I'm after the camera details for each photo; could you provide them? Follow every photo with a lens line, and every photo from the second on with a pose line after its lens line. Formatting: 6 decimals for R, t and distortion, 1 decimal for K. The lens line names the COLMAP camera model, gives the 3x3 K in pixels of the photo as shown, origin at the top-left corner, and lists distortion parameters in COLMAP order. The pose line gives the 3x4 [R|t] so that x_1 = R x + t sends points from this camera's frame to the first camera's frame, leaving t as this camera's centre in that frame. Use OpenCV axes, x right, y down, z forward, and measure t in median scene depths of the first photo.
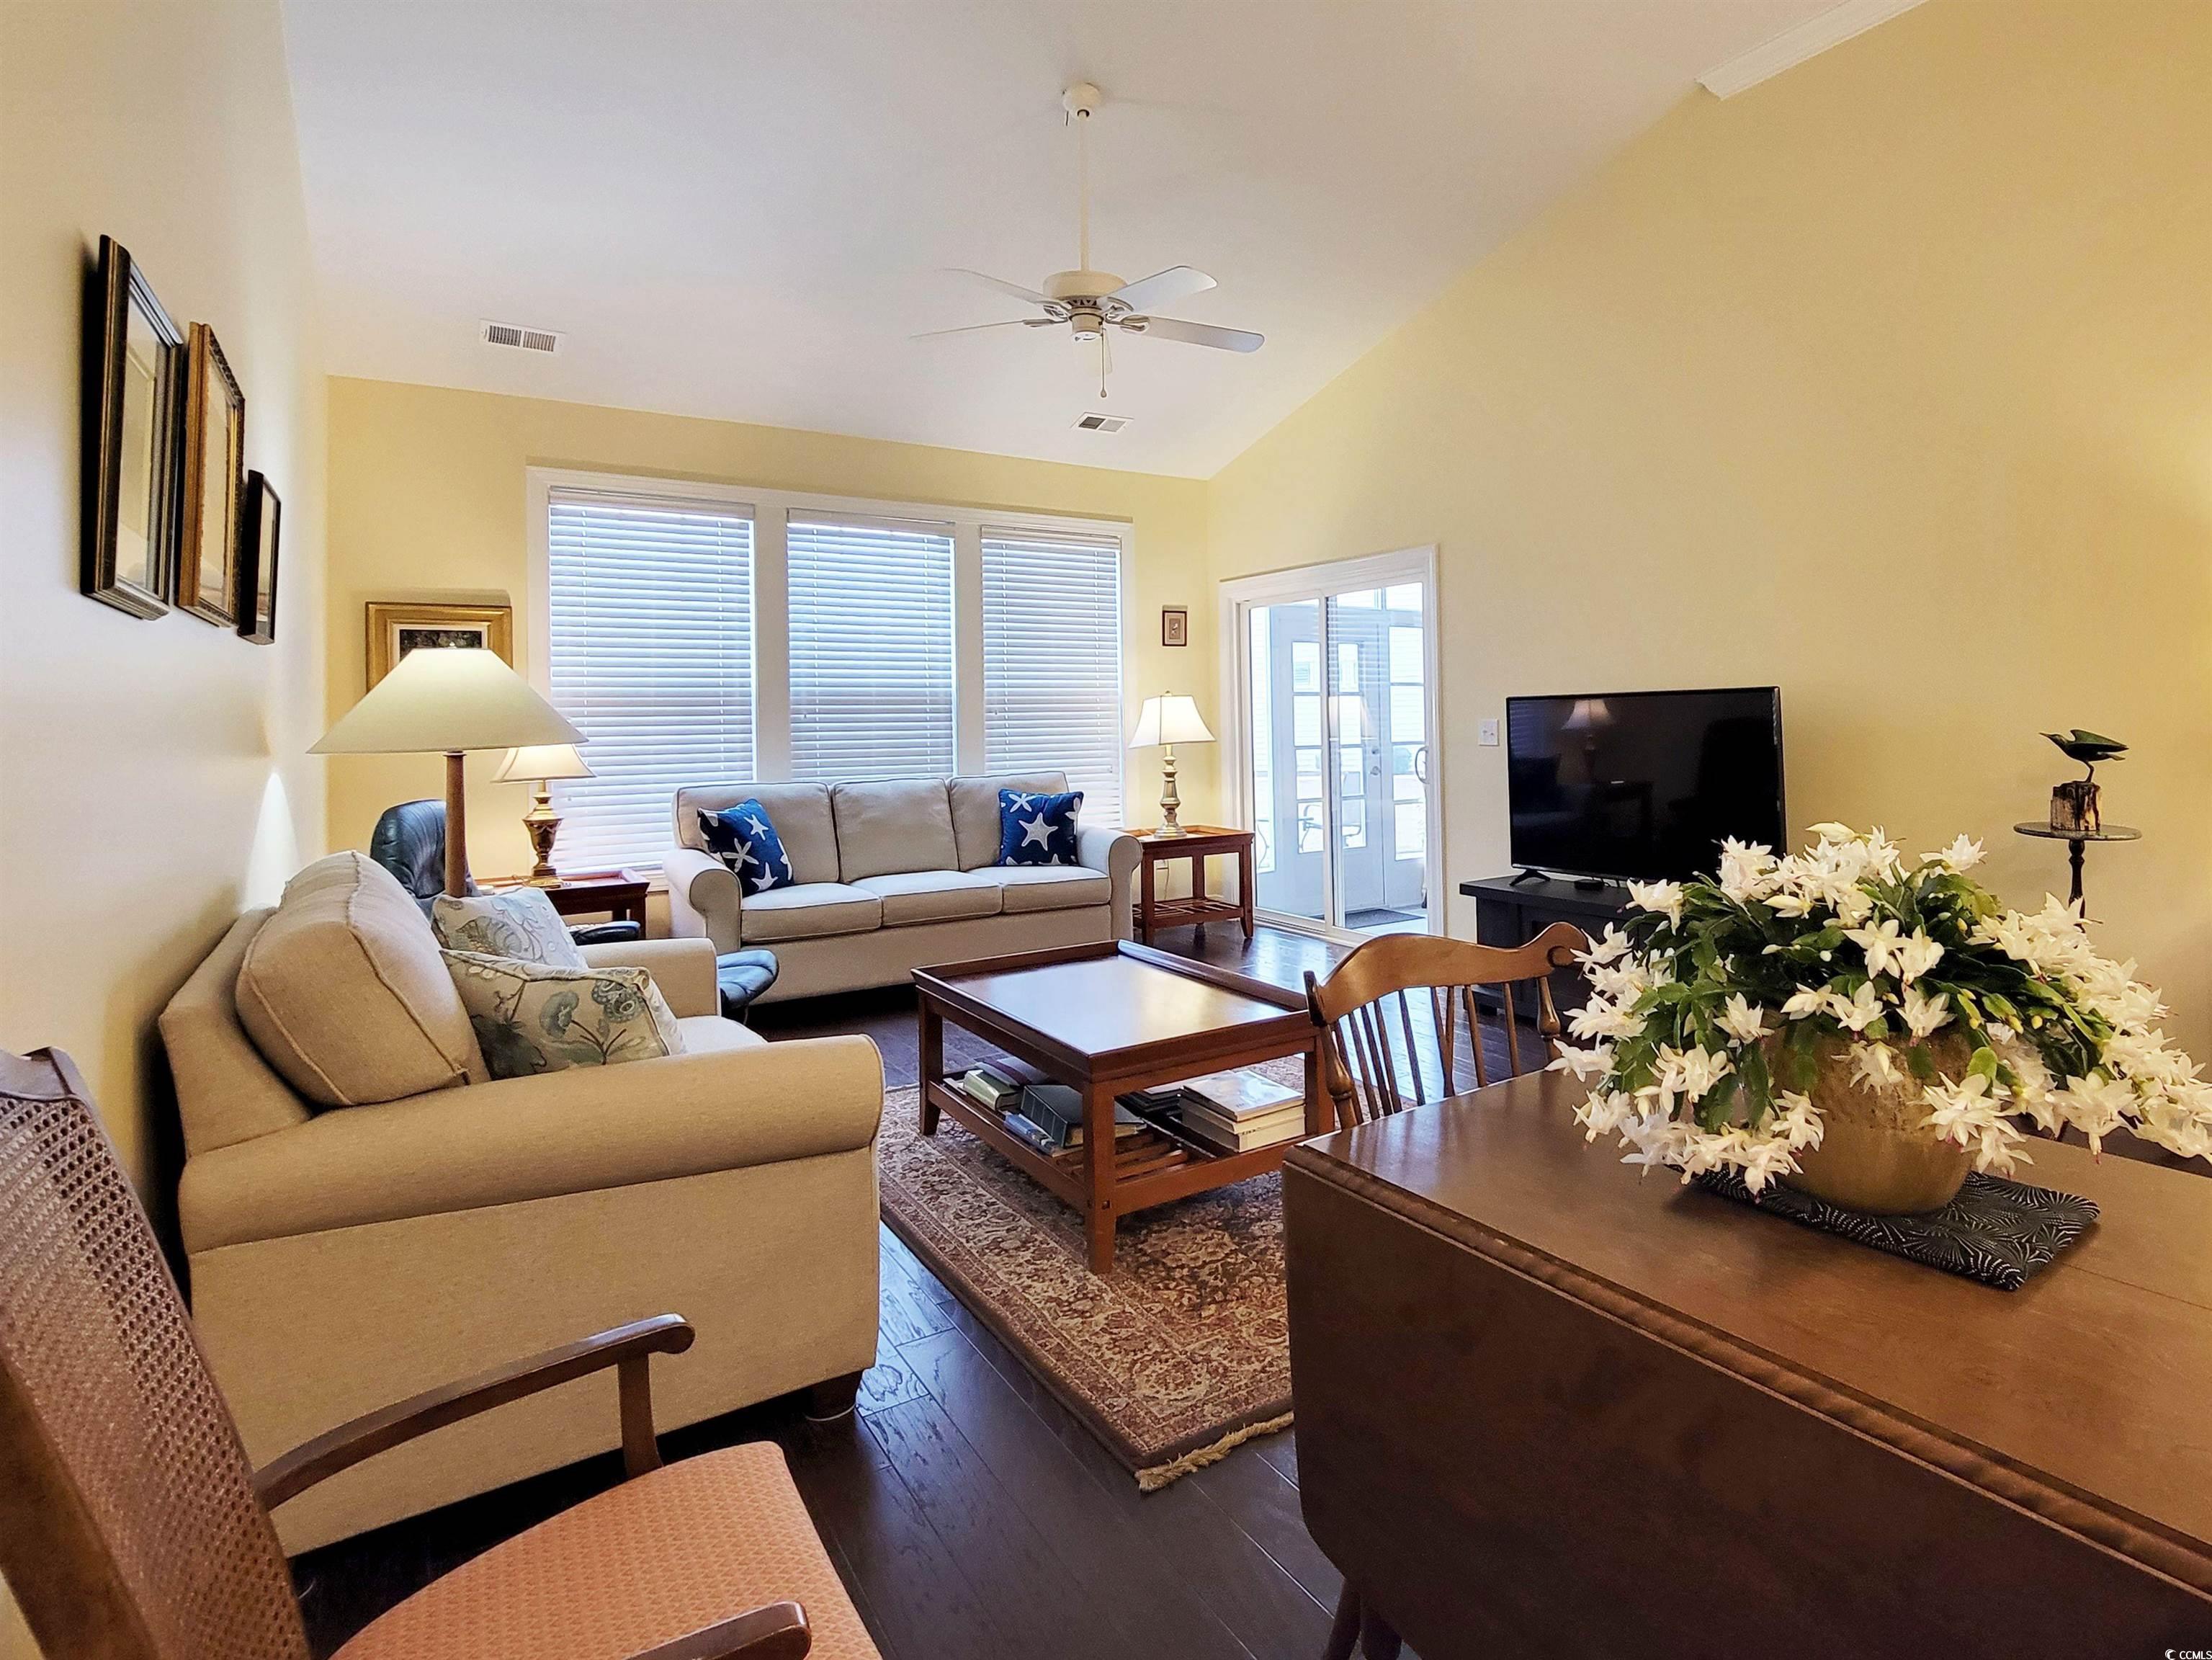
lens RADIAL K [[1184.8, 0, 1290.5], [0, 1184.8, 691.3], [0, 0, 1]] dist [0.002206, -0.000956]
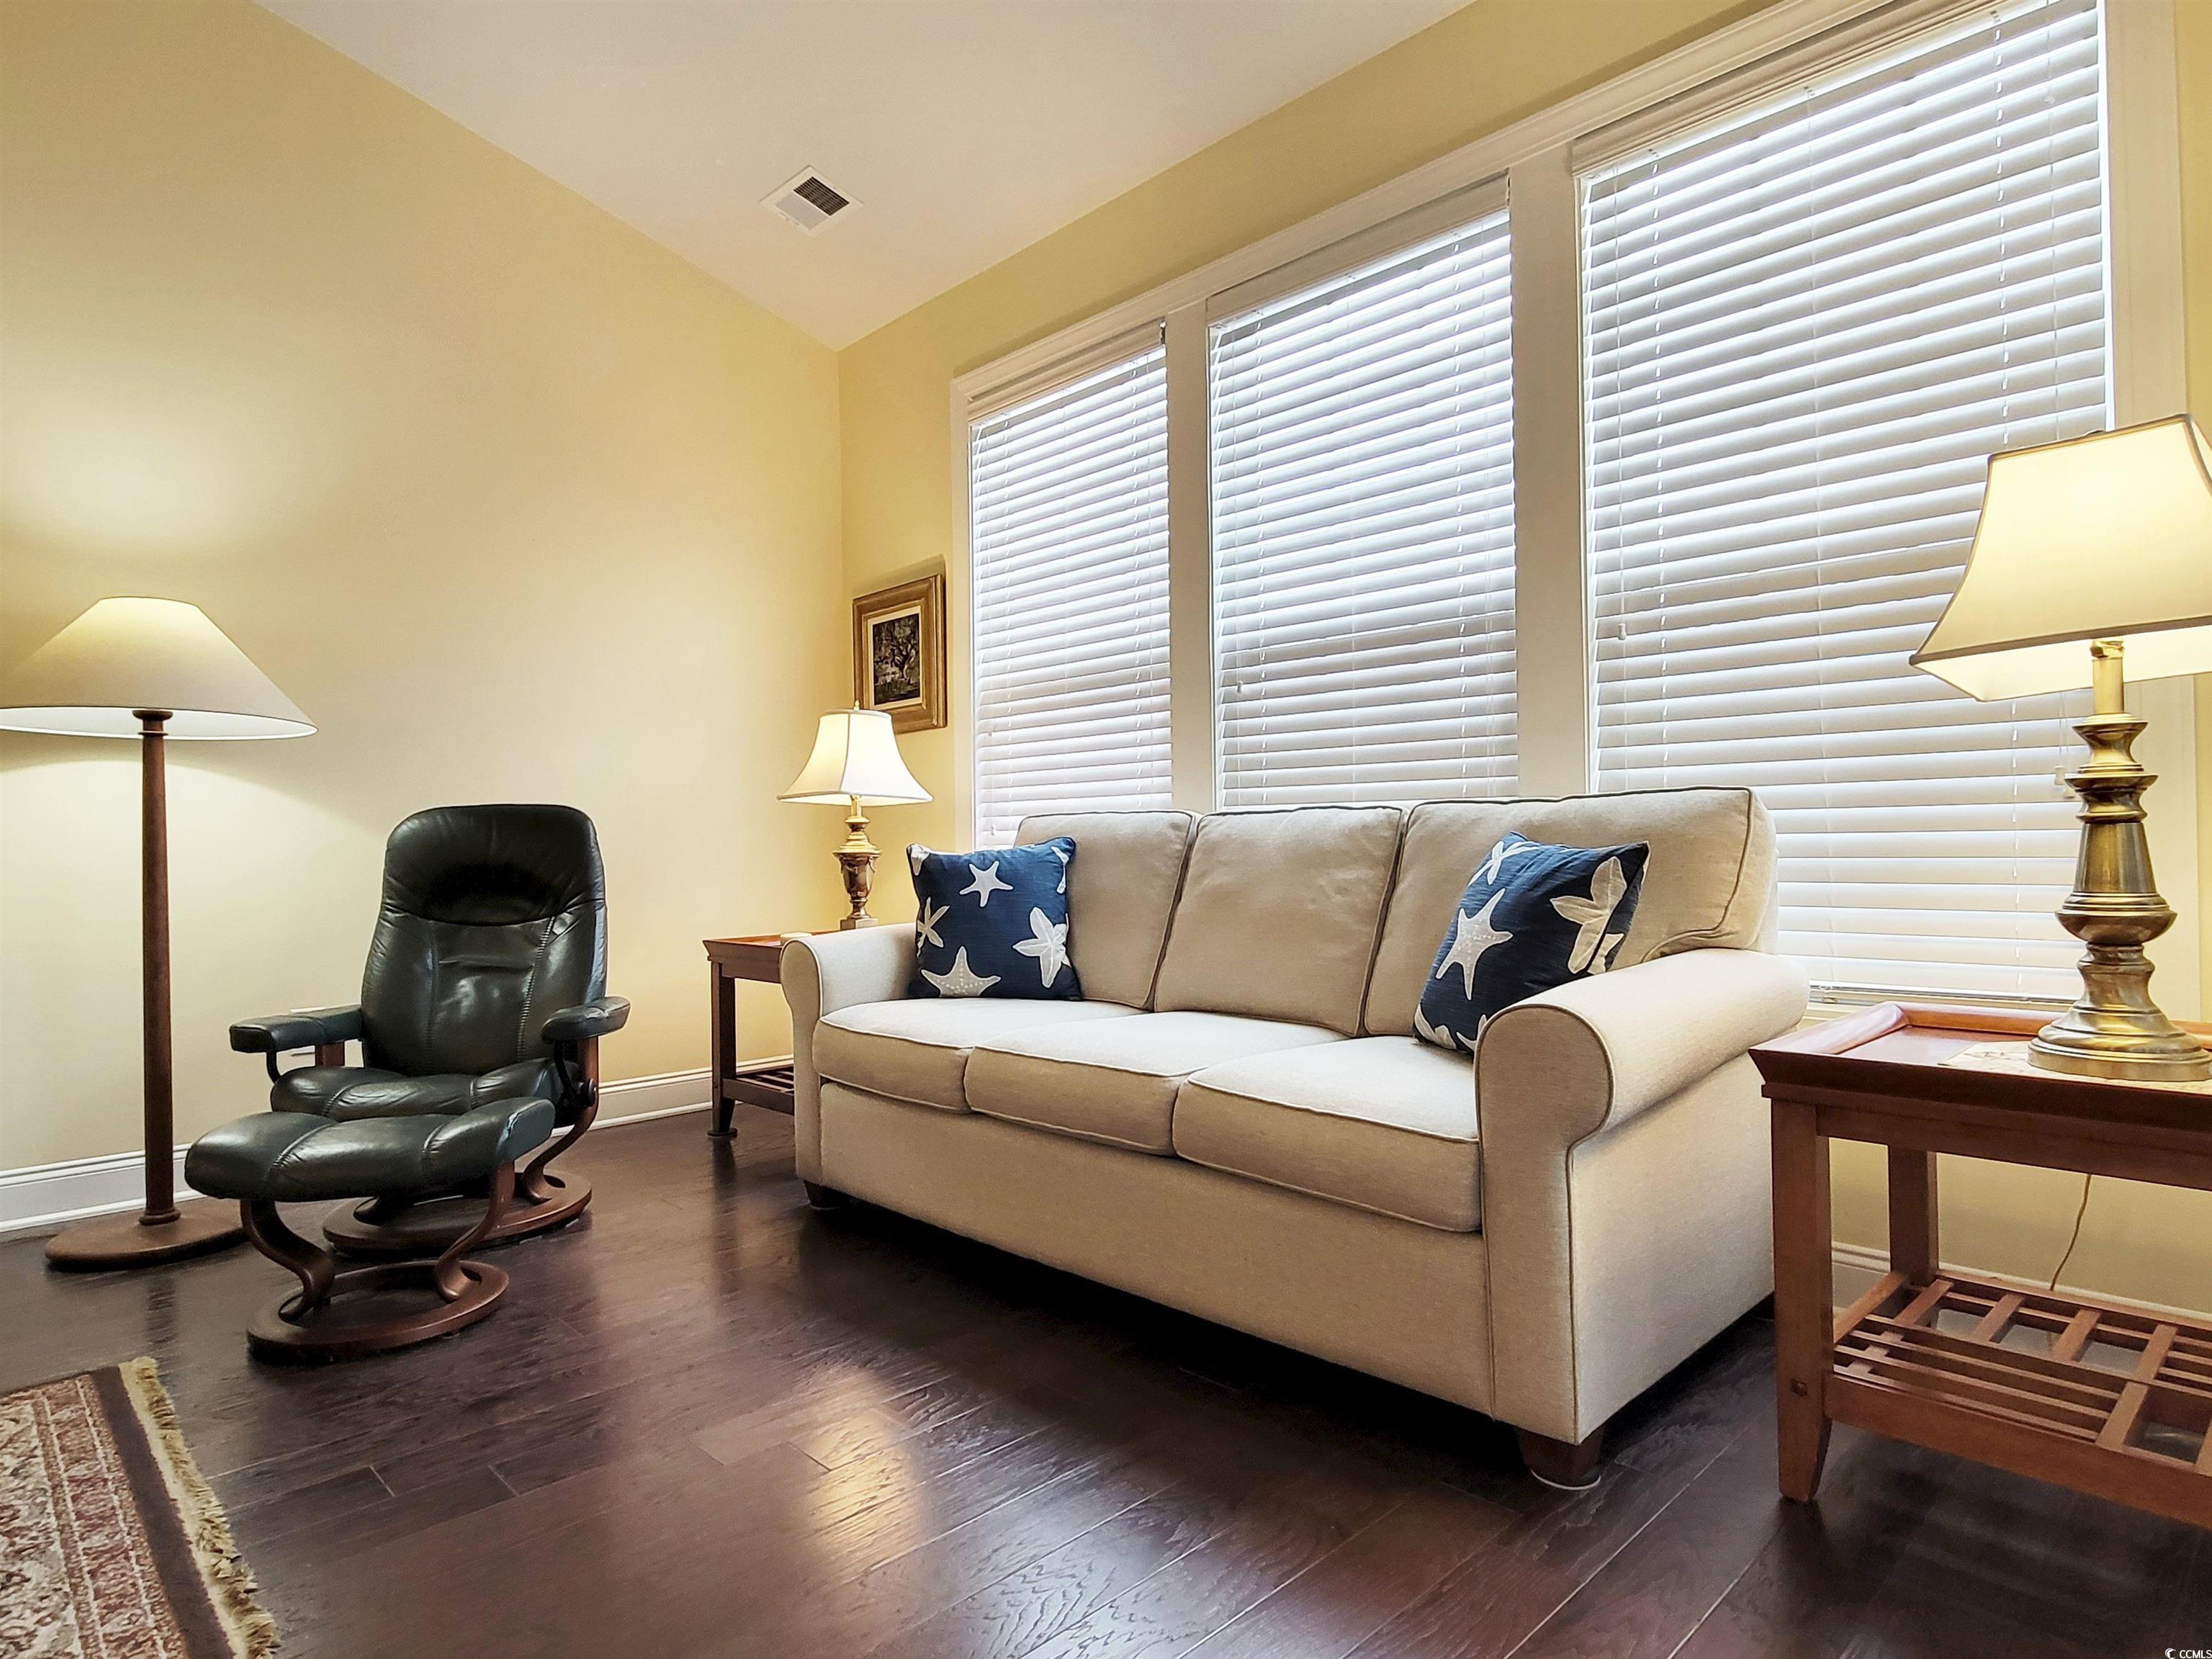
lens RADIAL K [[1240.1, 0, 1097.5], [0, 1240.1, 834.3], [0, 0, 1]] dist [0.003340, -0.003327]
pose [[0.135266, 0.006525, -0.990788, 0.126573], [0.036453, 0.999269, 0.011558, 0.080350], [0.990138, -0.037681, 0.134929, 0.904054]]
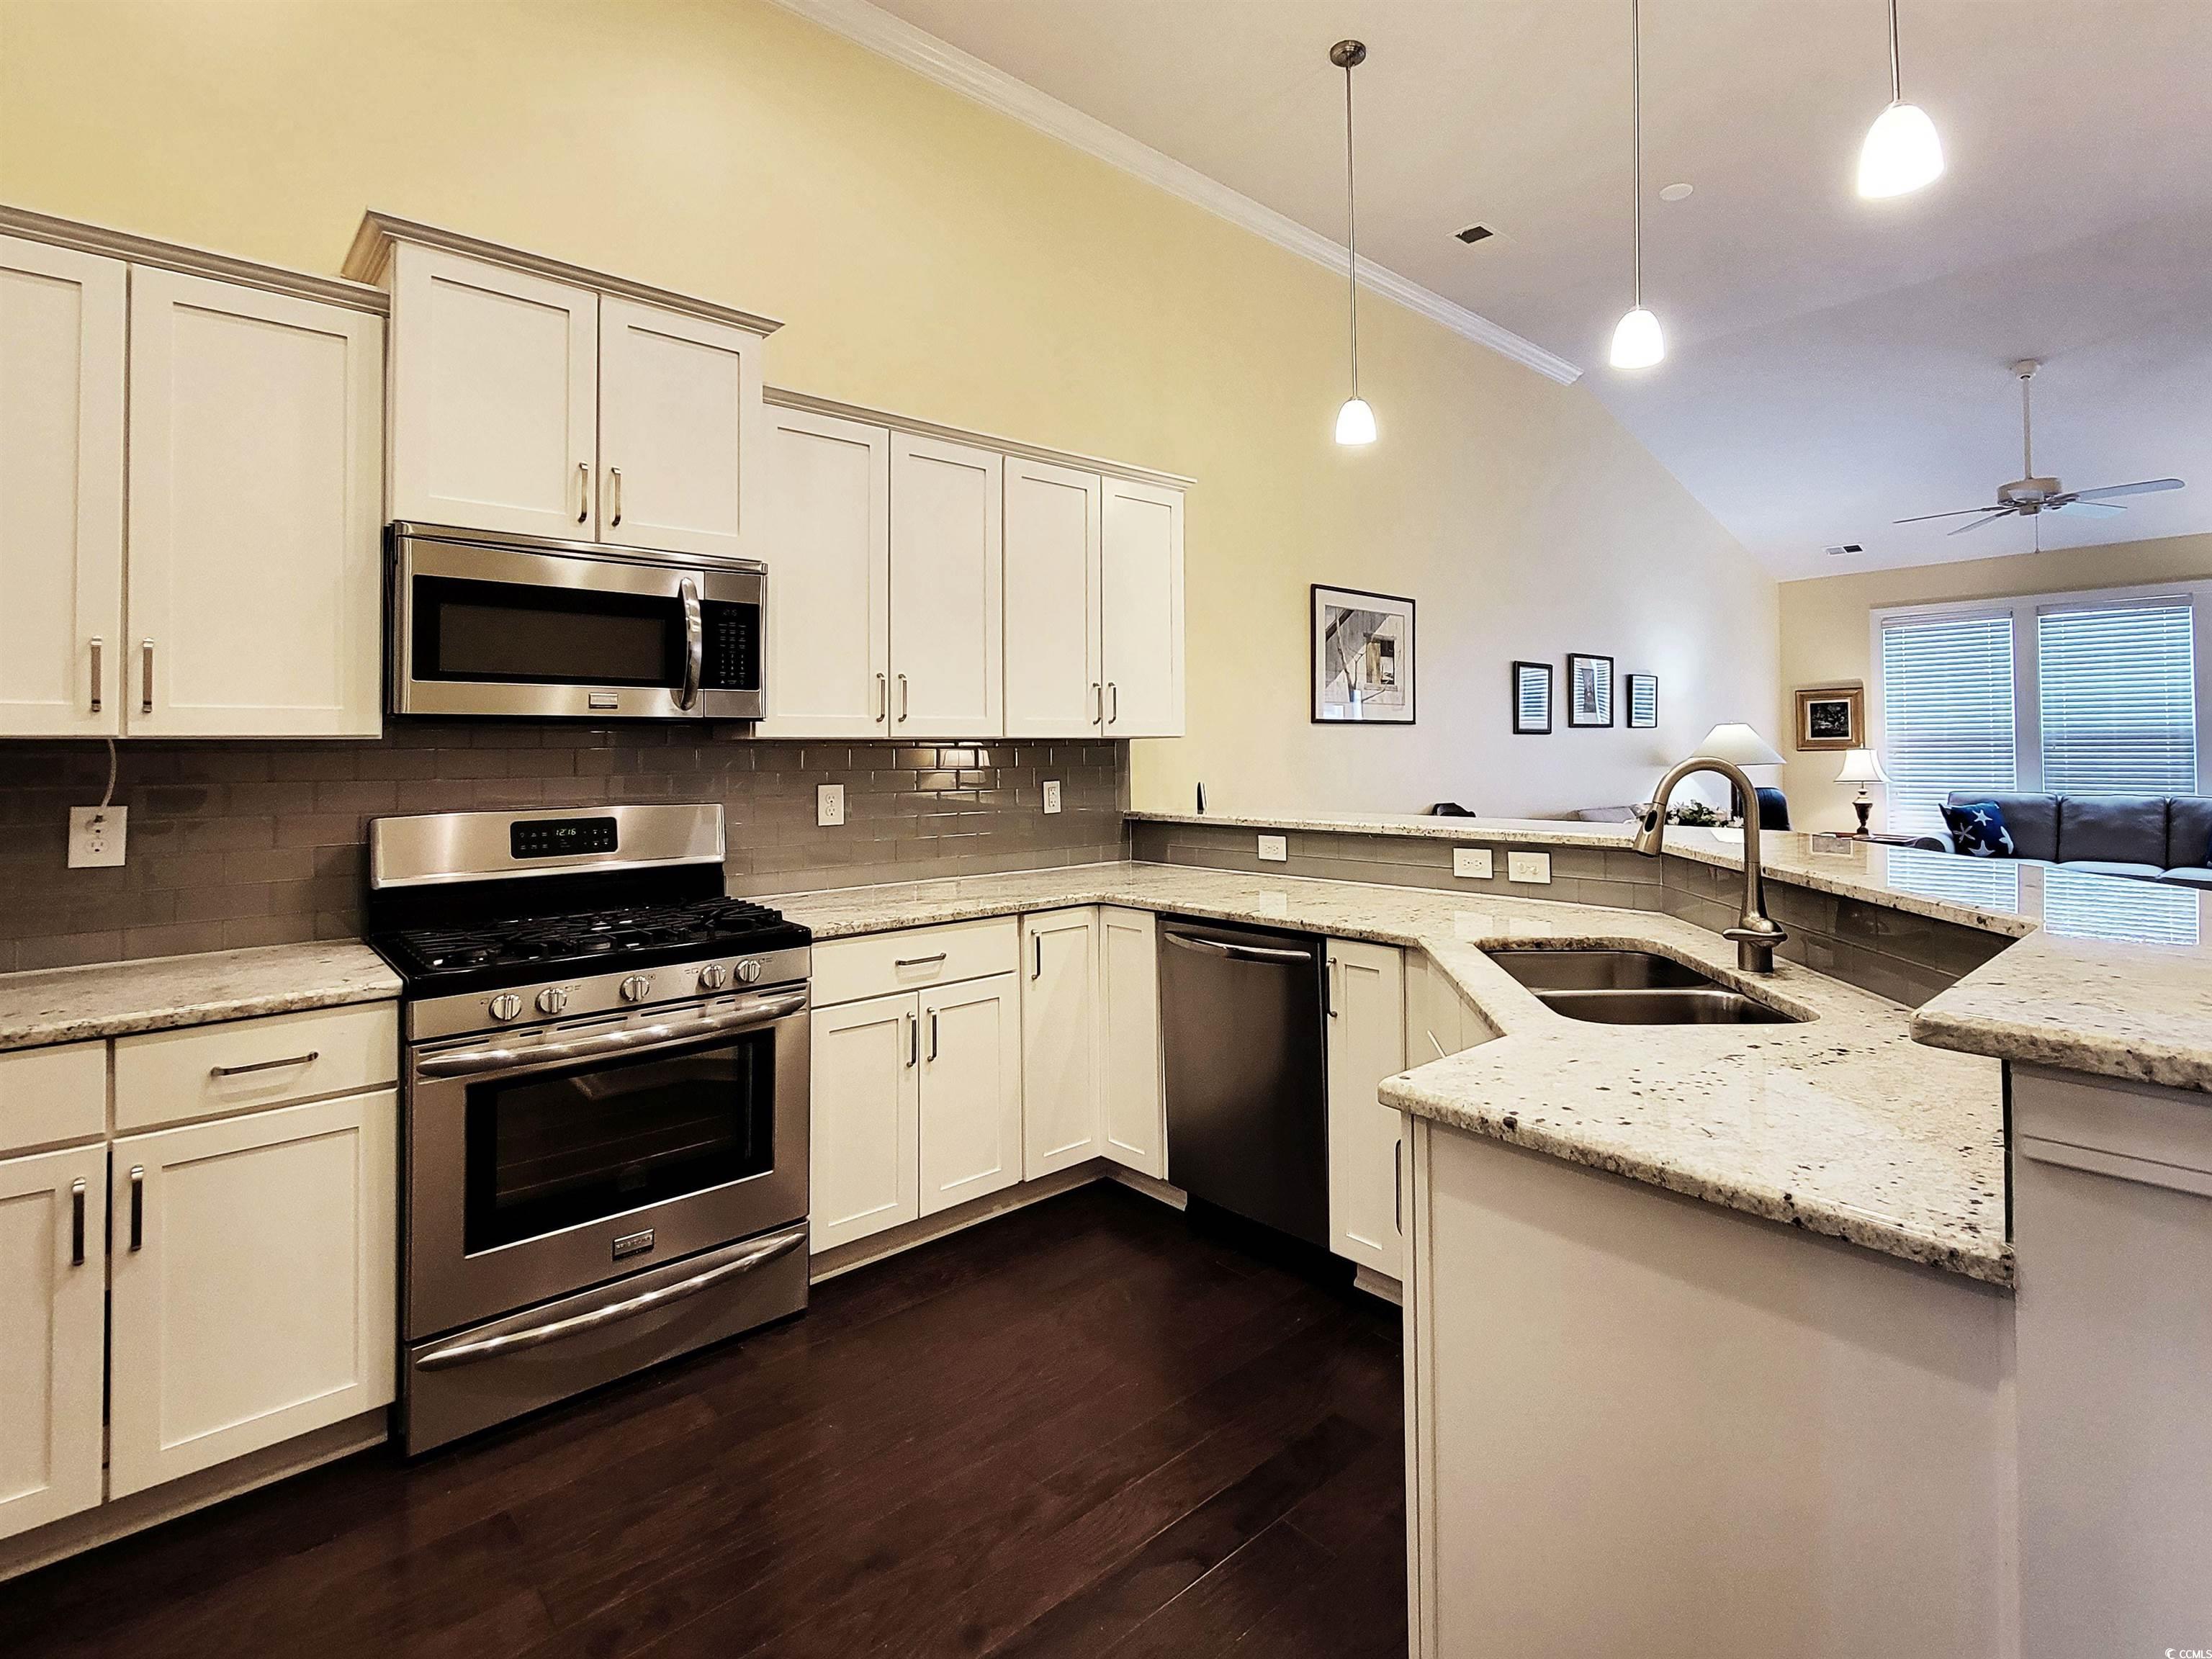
lens RADIAL K [[1071.3, 0, 1246.9], [0, 1071.3, 731.4], [0, 0, 1]] dist [0.004146, -0.000743]
pose [[0.158907, -0.004226, -0.987285, 0.767606], [0.029892, 0.999553, 0.000533, -0.030431], [0.986841, -0.029596, 0.158962, -0.194683]]
